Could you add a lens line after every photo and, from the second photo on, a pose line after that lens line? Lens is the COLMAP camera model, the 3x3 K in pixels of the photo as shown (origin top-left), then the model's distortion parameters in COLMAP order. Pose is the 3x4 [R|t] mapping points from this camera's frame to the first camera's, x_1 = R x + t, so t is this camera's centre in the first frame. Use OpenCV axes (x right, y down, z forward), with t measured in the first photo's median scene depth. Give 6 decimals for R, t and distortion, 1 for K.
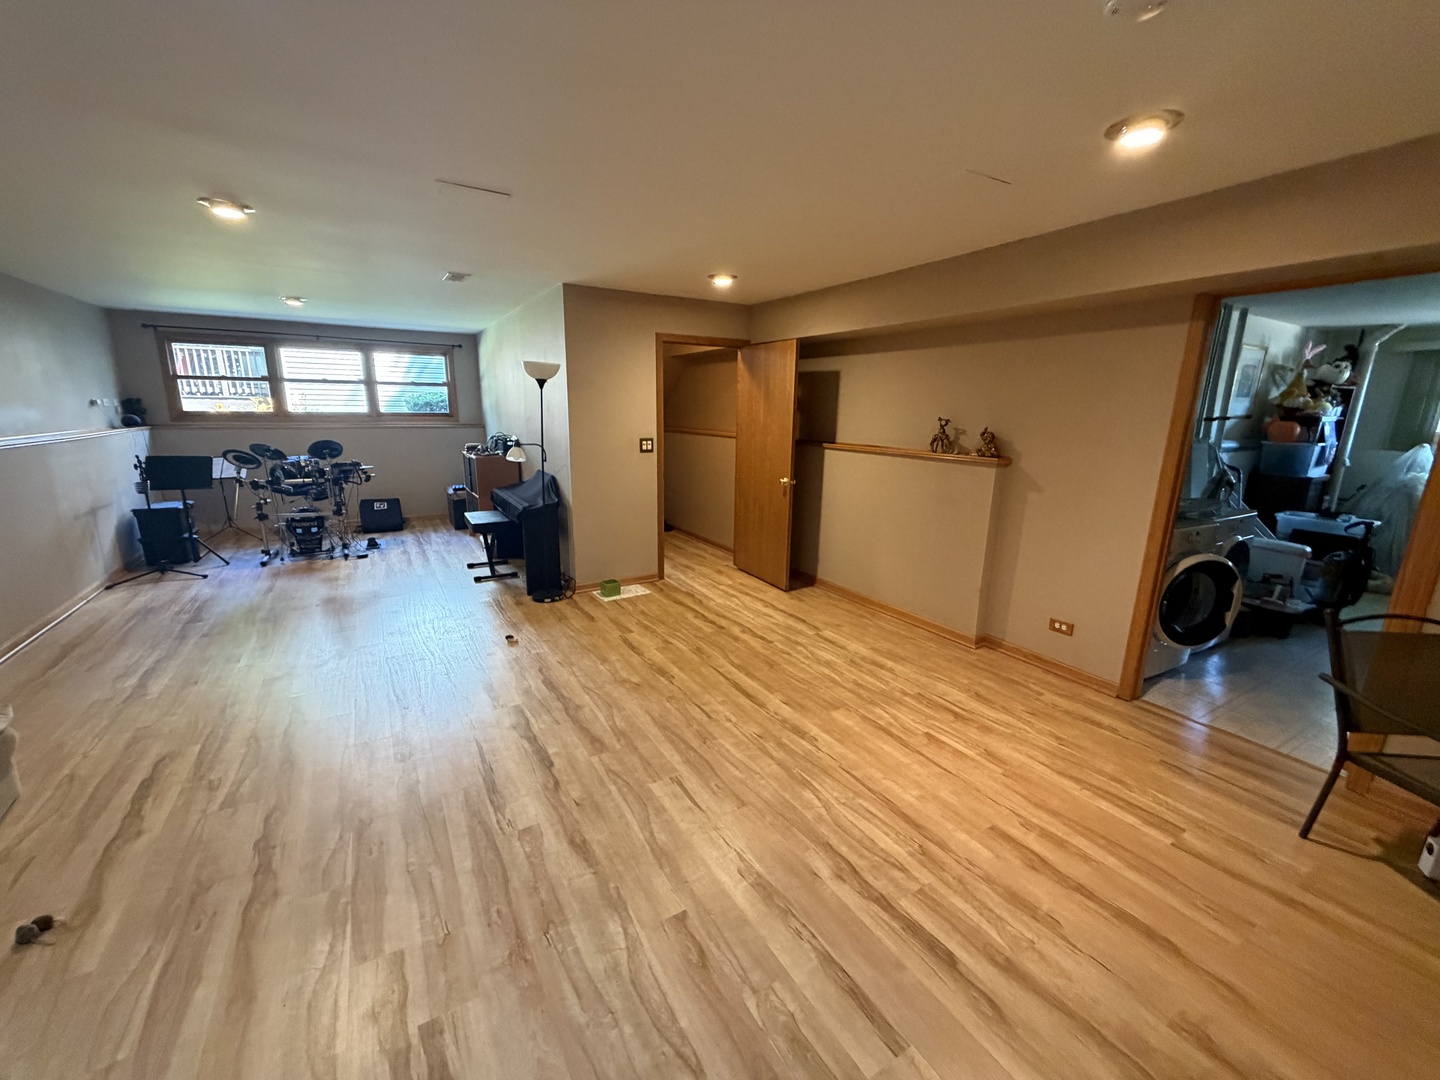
lens RADIAL K [[572.8, 0, 720.0], [0, 572.8, 539.7], [0, 0, 1]] dist [0.000011, 0.000400]
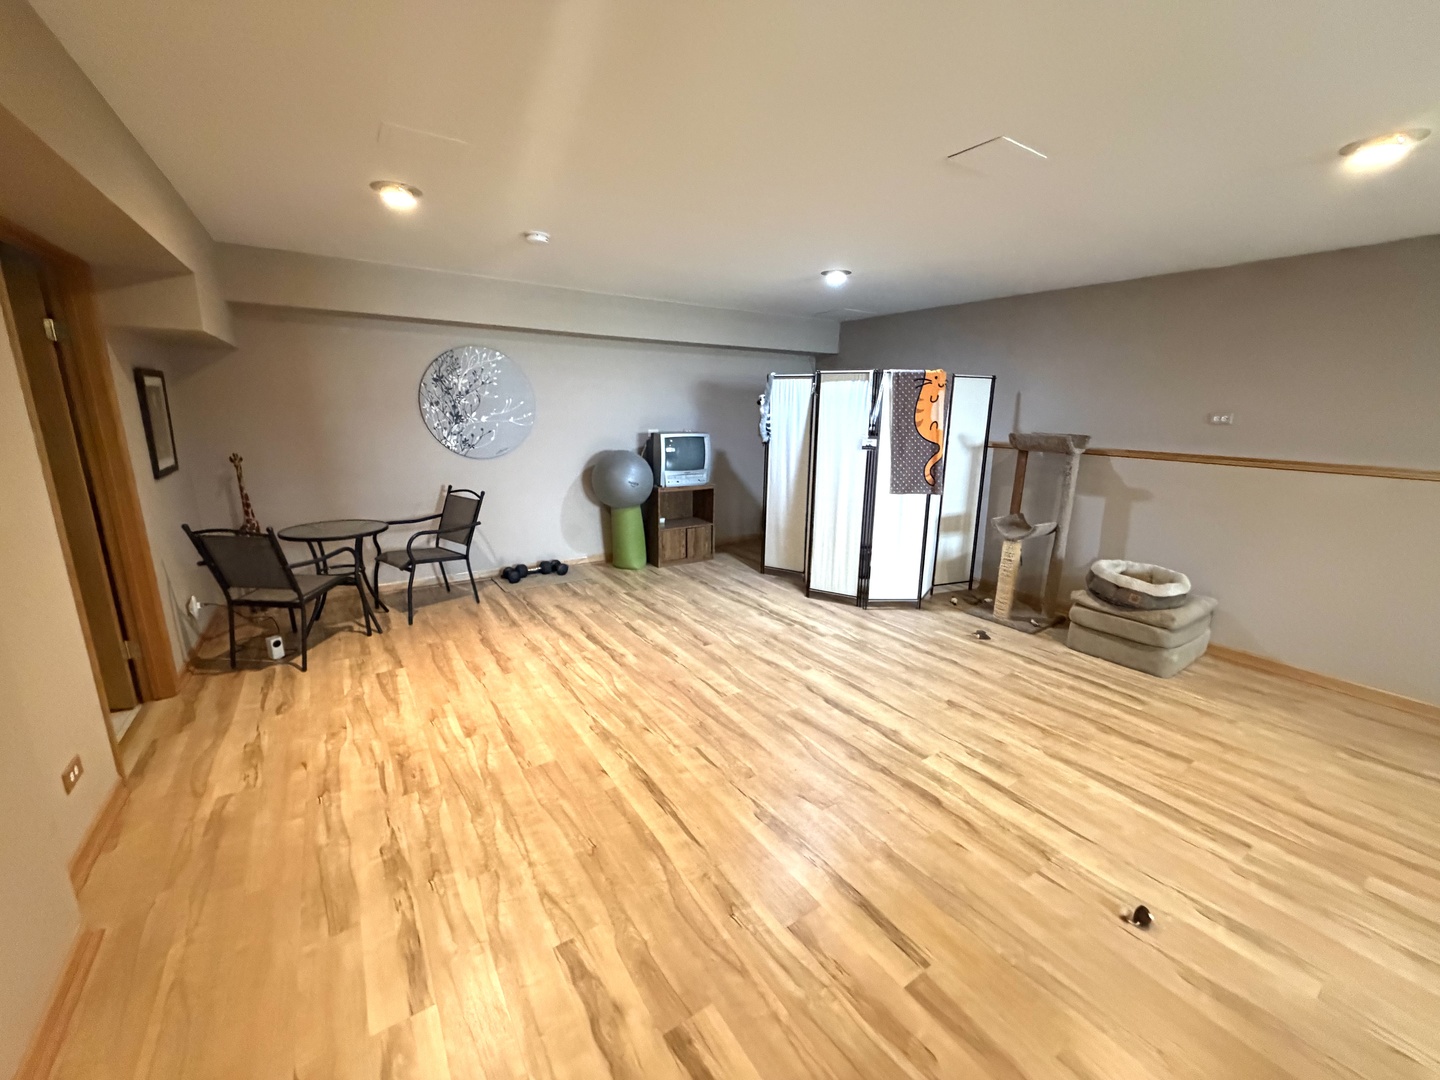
lens RADIAL K [[572.8, 0, 721.9], [0, 572.8, 535.4], [0, 0, 1]] dist [0.000011, 0.000400]
pose [[-0.998170, -0.018708, -0.057496, 0.002274], [-0.042000, 0.898592, 0.436770, -0.431886], [0.043495, 0.438386, -0.897734, 1.881571]]
